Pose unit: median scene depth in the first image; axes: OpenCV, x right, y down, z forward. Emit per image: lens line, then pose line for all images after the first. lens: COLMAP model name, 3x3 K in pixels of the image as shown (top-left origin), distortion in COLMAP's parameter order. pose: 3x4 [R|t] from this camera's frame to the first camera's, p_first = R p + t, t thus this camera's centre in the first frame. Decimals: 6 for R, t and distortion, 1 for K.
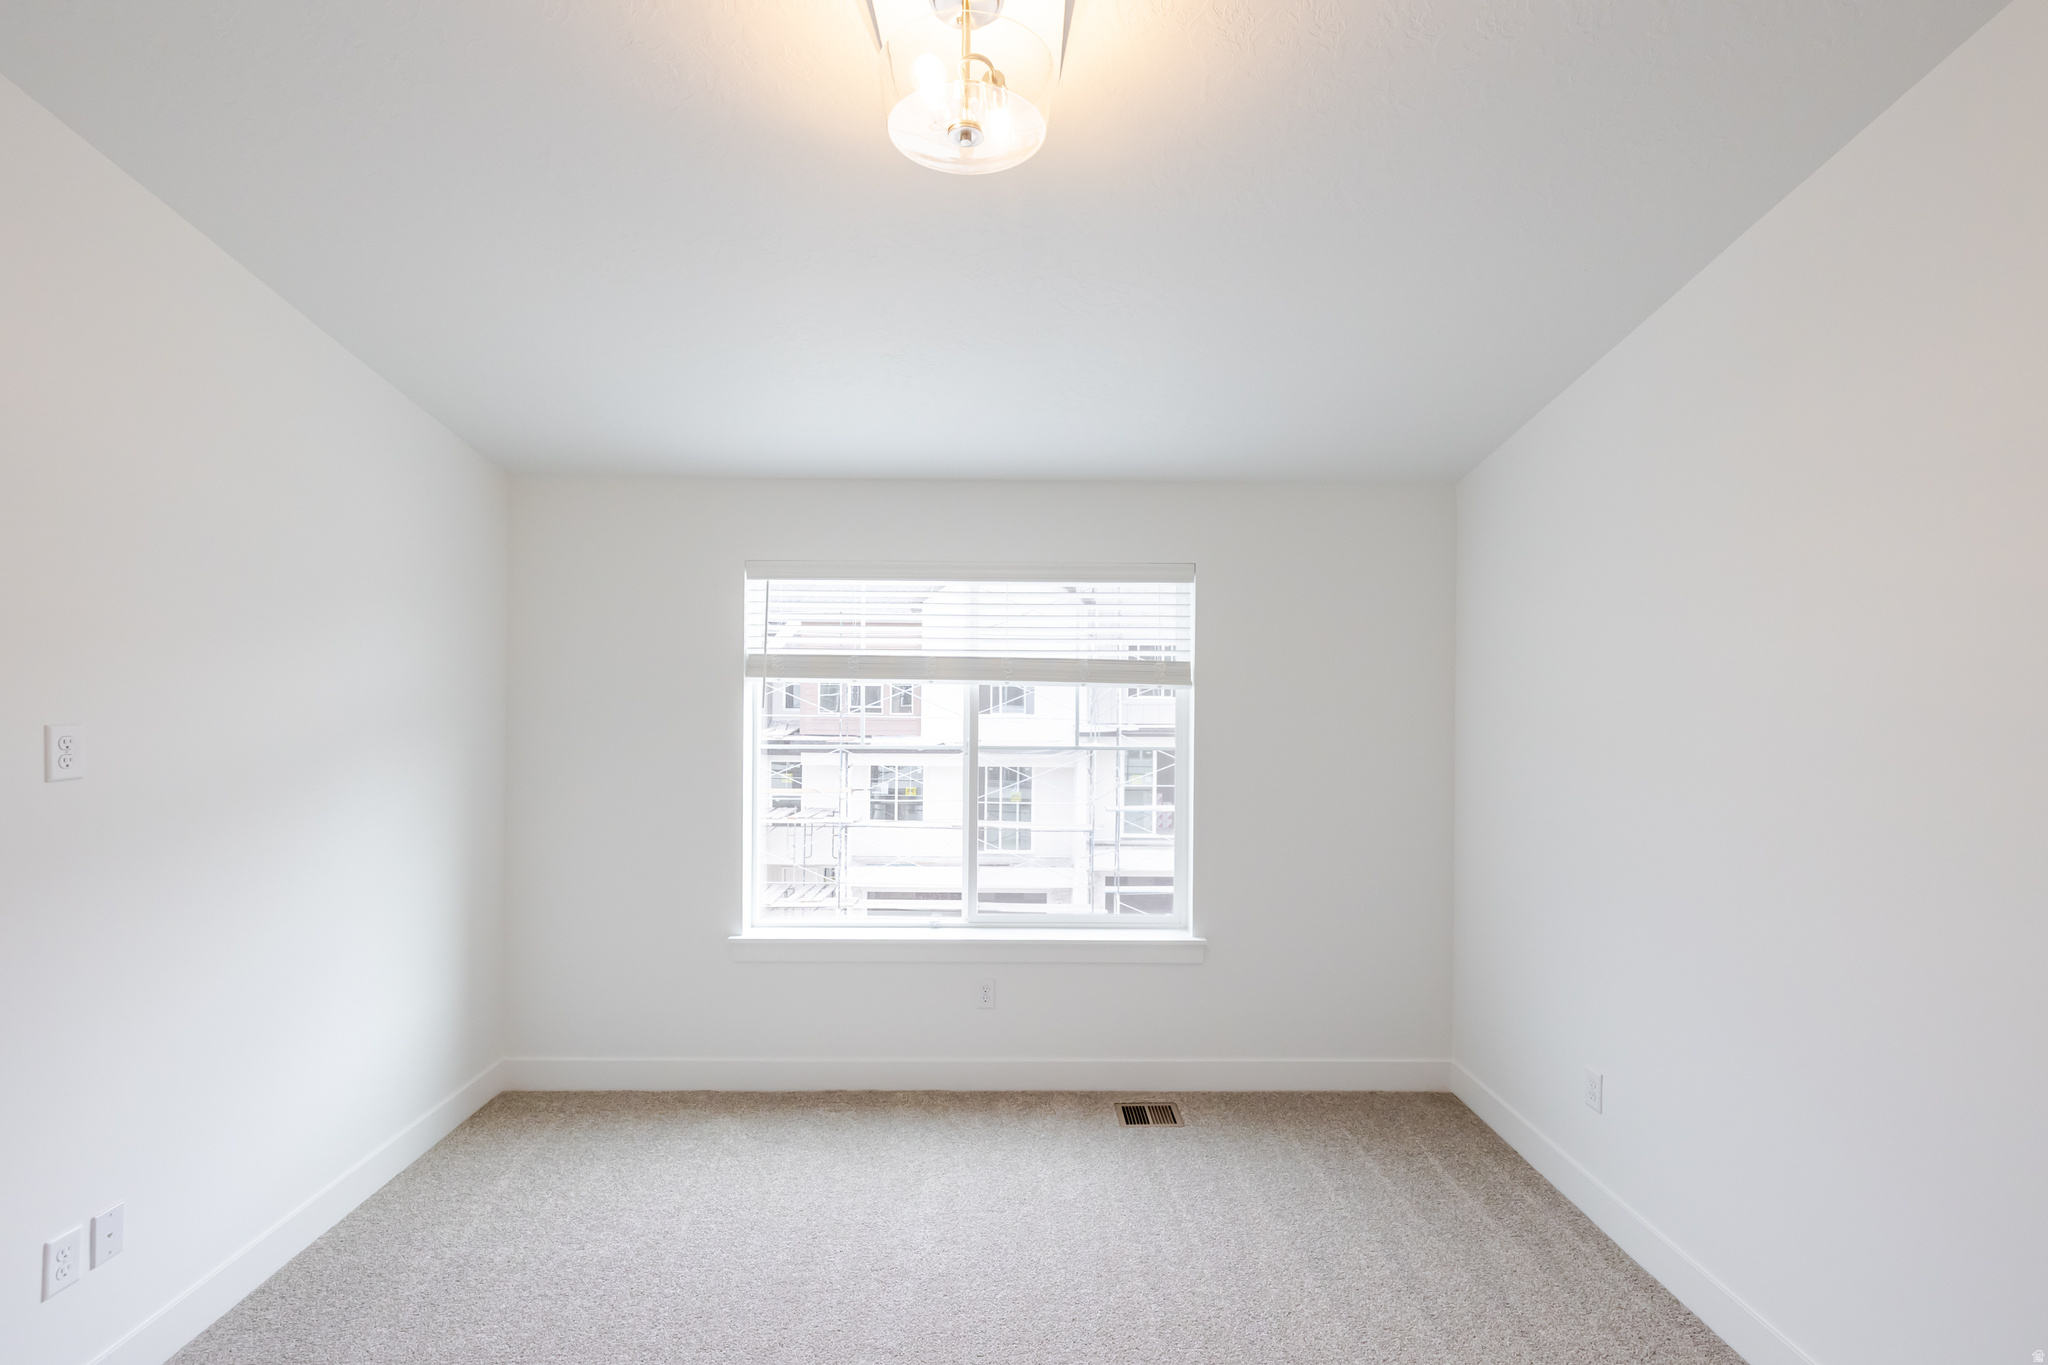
lens RADIAL K [[898.4, 0, 997.8], [0, 898.4, 642.5], [0, 0, 1]] dist [0.004476, -0.000290]
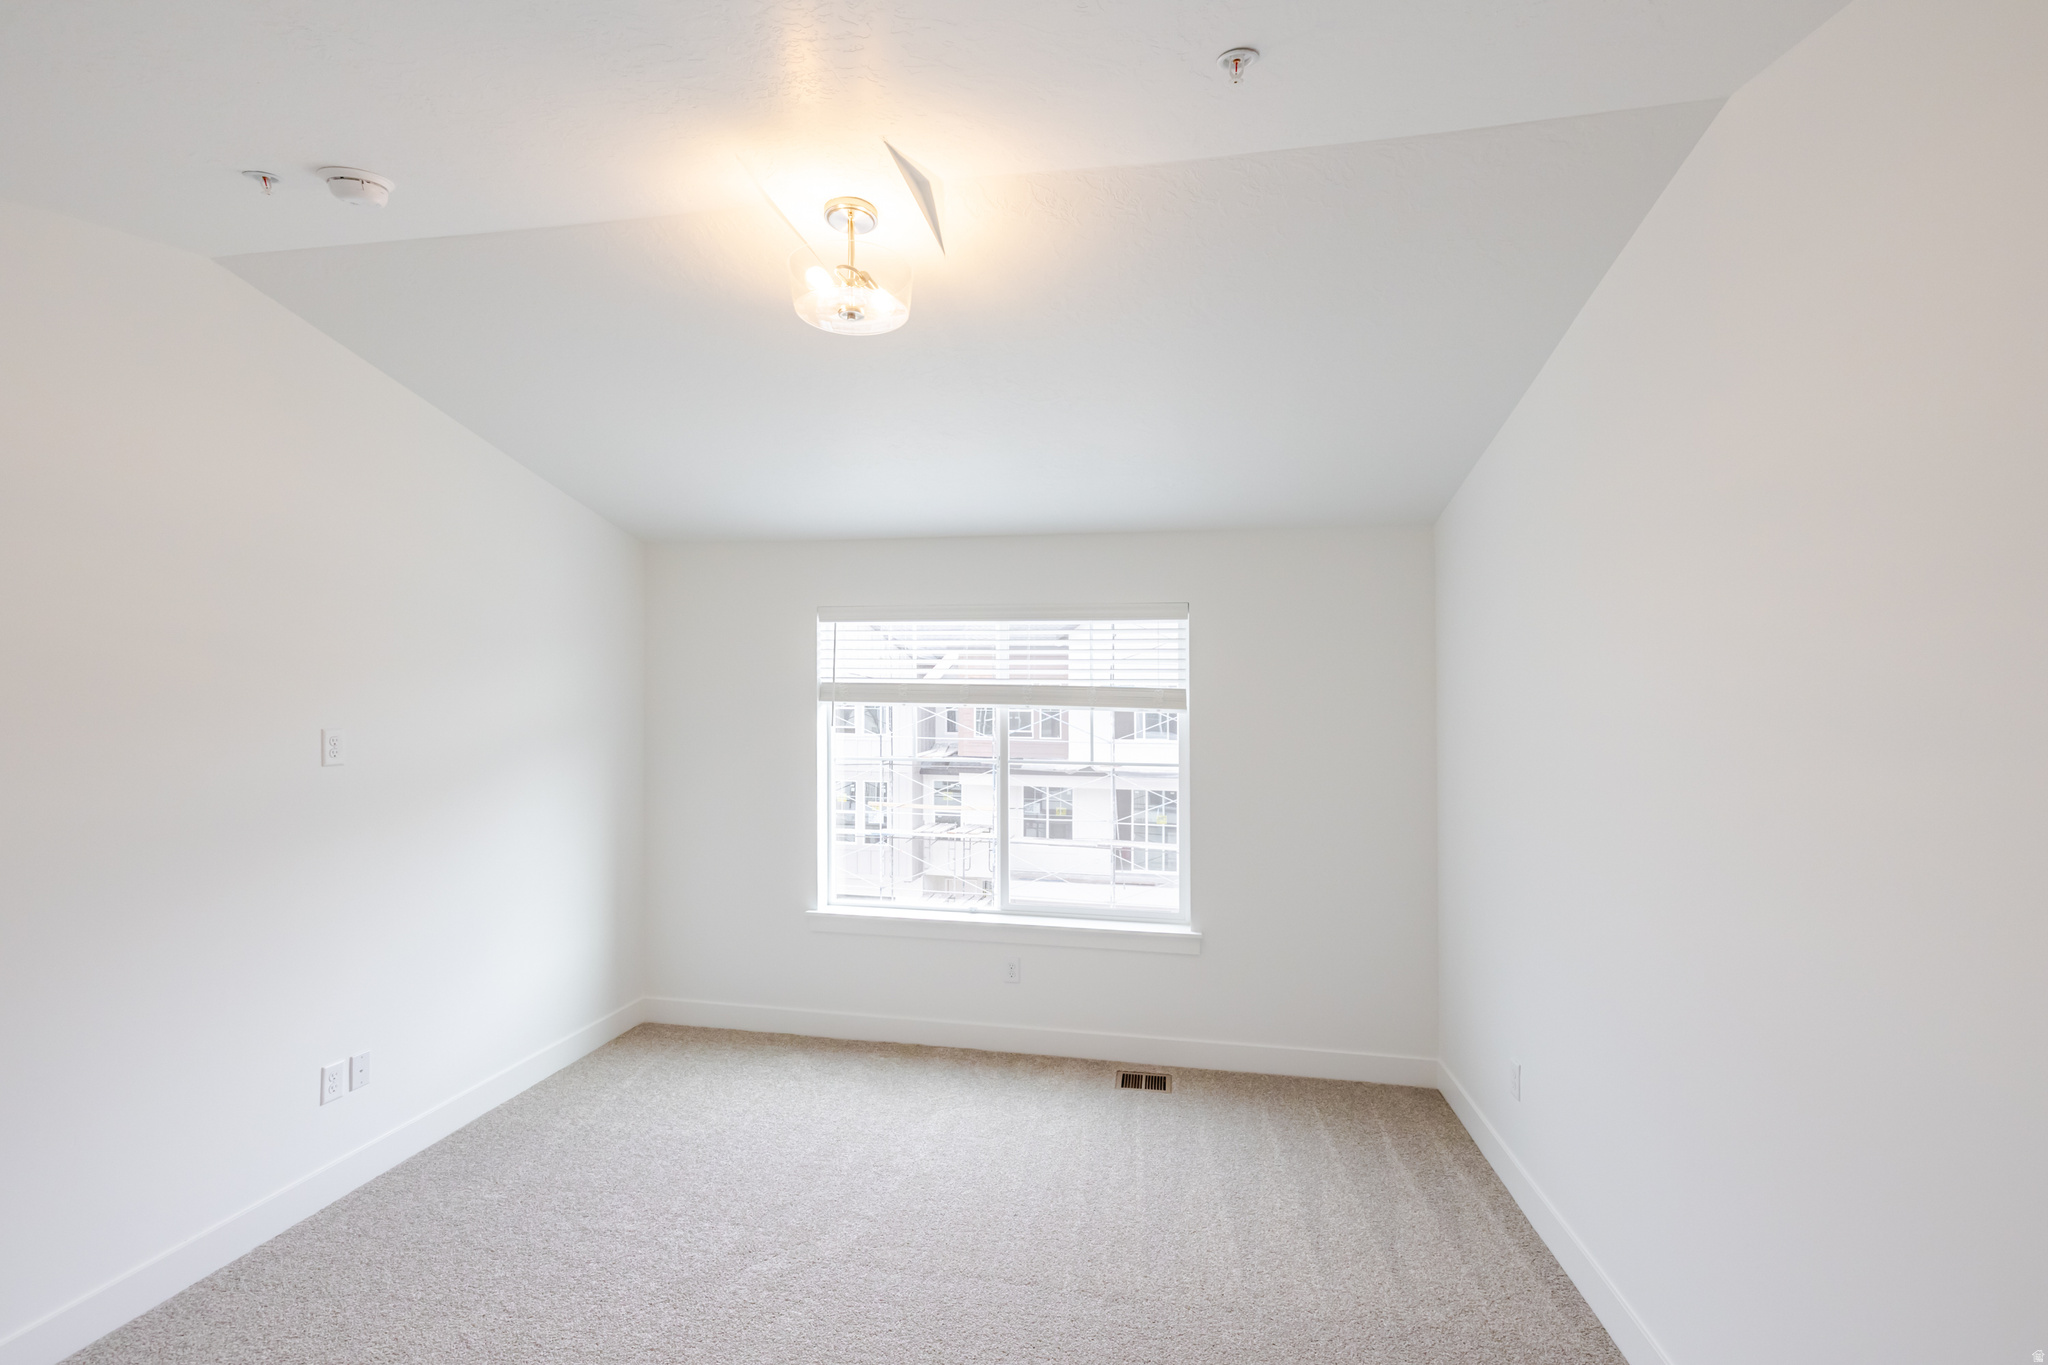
lens RADIAL K [[898.4, 0, 1034.3], [0, 898.4, 665.5], [0, 0, 1]] dist [0.004476, -0.000290]
pose [[0.981379, -0.004174, -0.192035, 0.274559], [0.003048, 0.999976, -0.006159, -0.002397], [0.192056, 0.005459, 0.981369, -0.174680]]
